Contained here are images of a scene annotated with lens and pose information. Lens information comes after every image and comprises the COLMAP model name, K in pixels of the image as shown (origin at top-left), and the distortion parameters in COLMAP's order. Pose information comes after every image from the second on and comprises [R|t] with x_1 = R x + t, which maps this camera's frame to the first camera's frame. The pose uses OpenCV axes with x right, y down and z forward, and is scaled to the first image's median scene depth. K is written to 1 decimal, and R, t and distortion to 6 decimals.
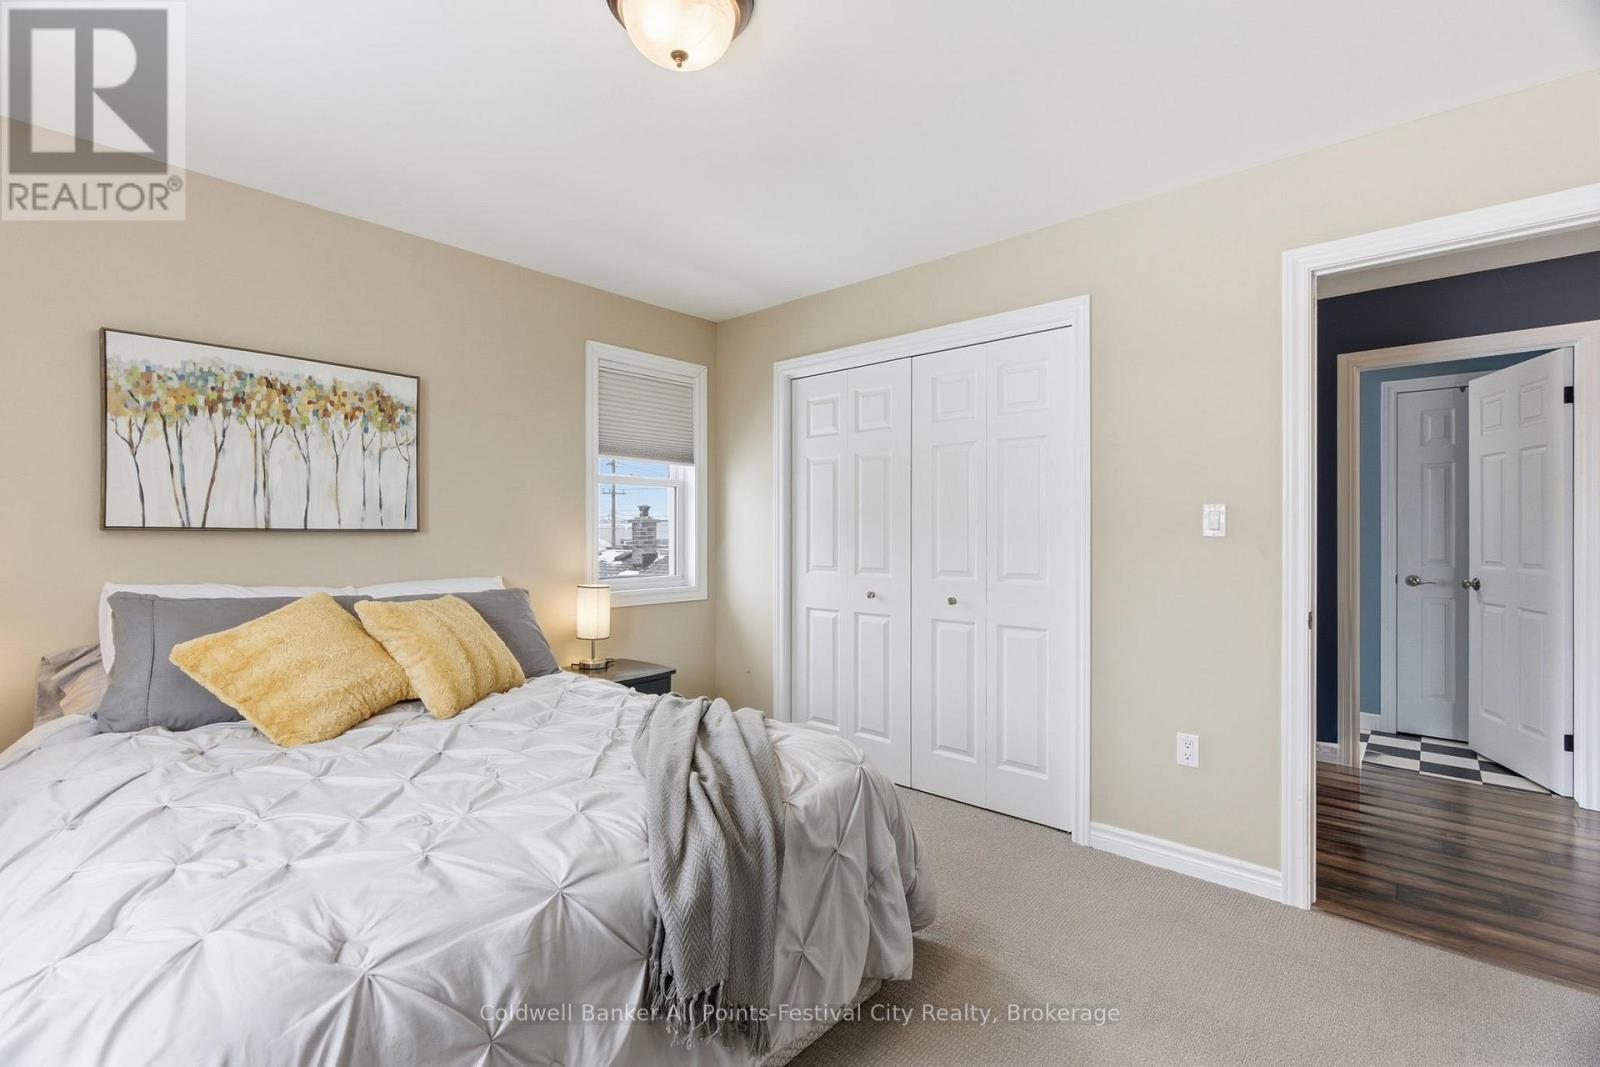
lens RADIAL K [[726.0, 0, 794.2], [0, 726.0, 529.1], [0, 0, 1]] dist [-0.003001, 0.000096]
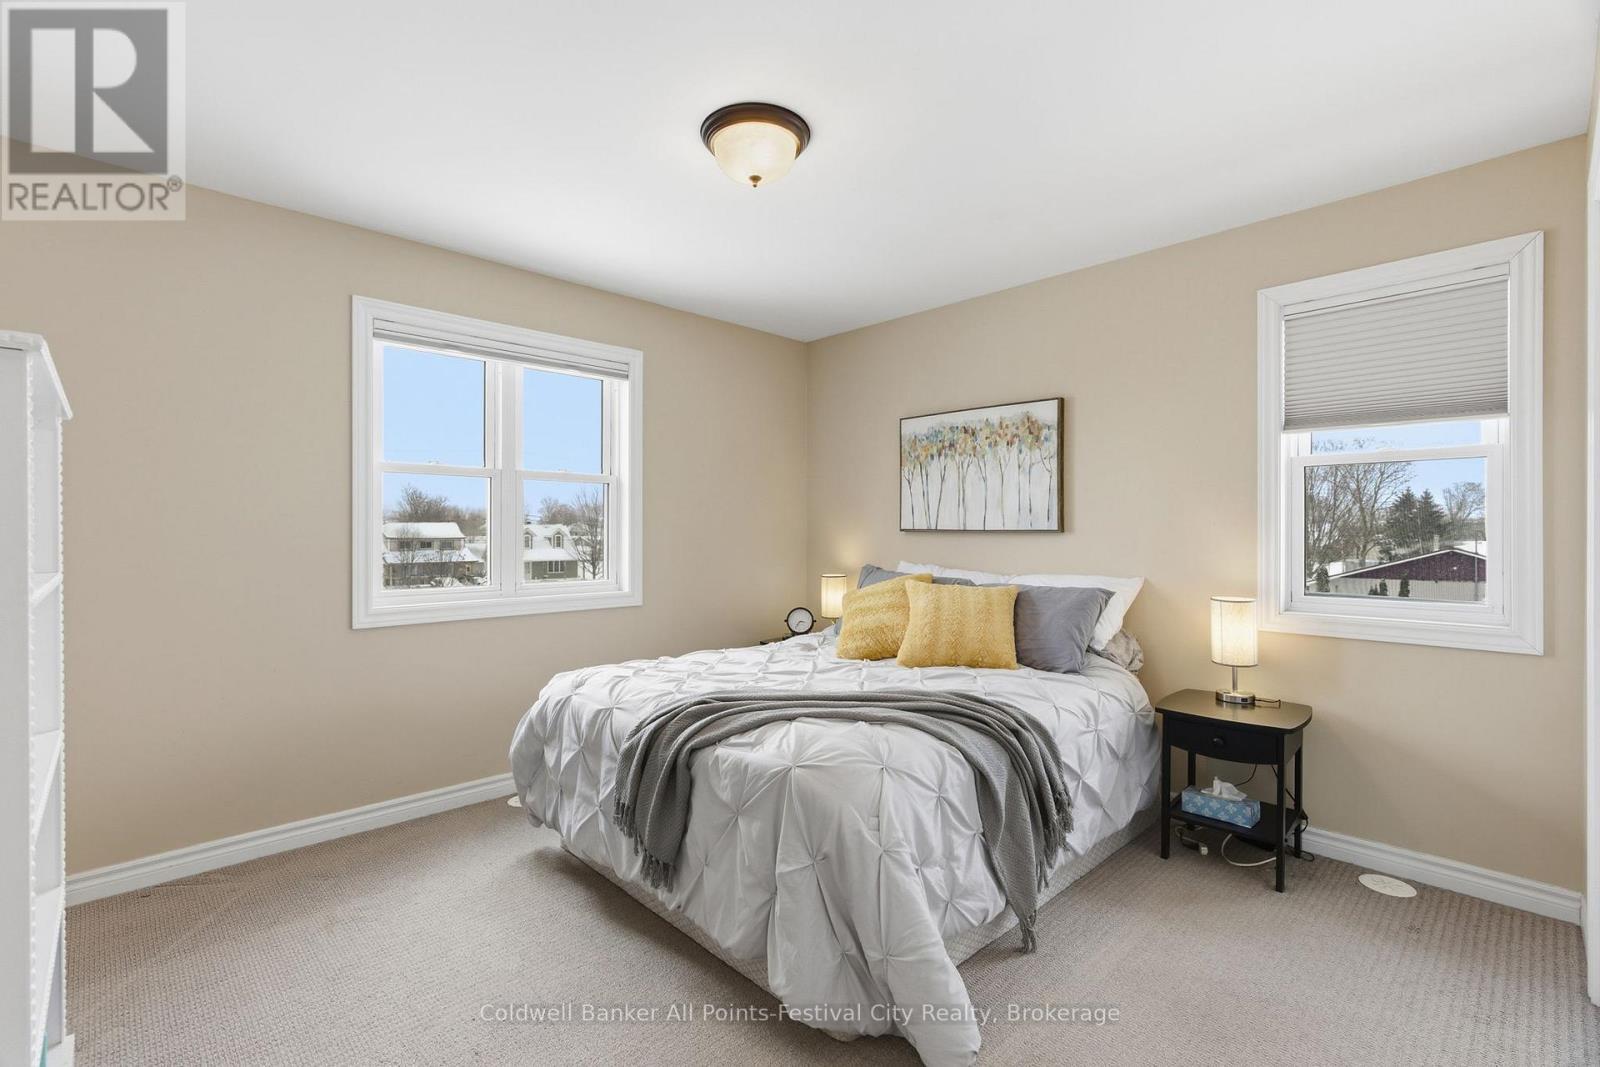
lens RADIAL K [[726.0, 0, 798.0], [0, 726.0, 540.0], [0, 0, 1]] dist [-0.003001, 0.000096]
pose [[-0.074812, 0.004060, -0.997189, 0.738930], [-0.000198, 0.999992, 0.004086, 0.013171], [0.997198, 0.000503, -0.074810, 0.755254]]
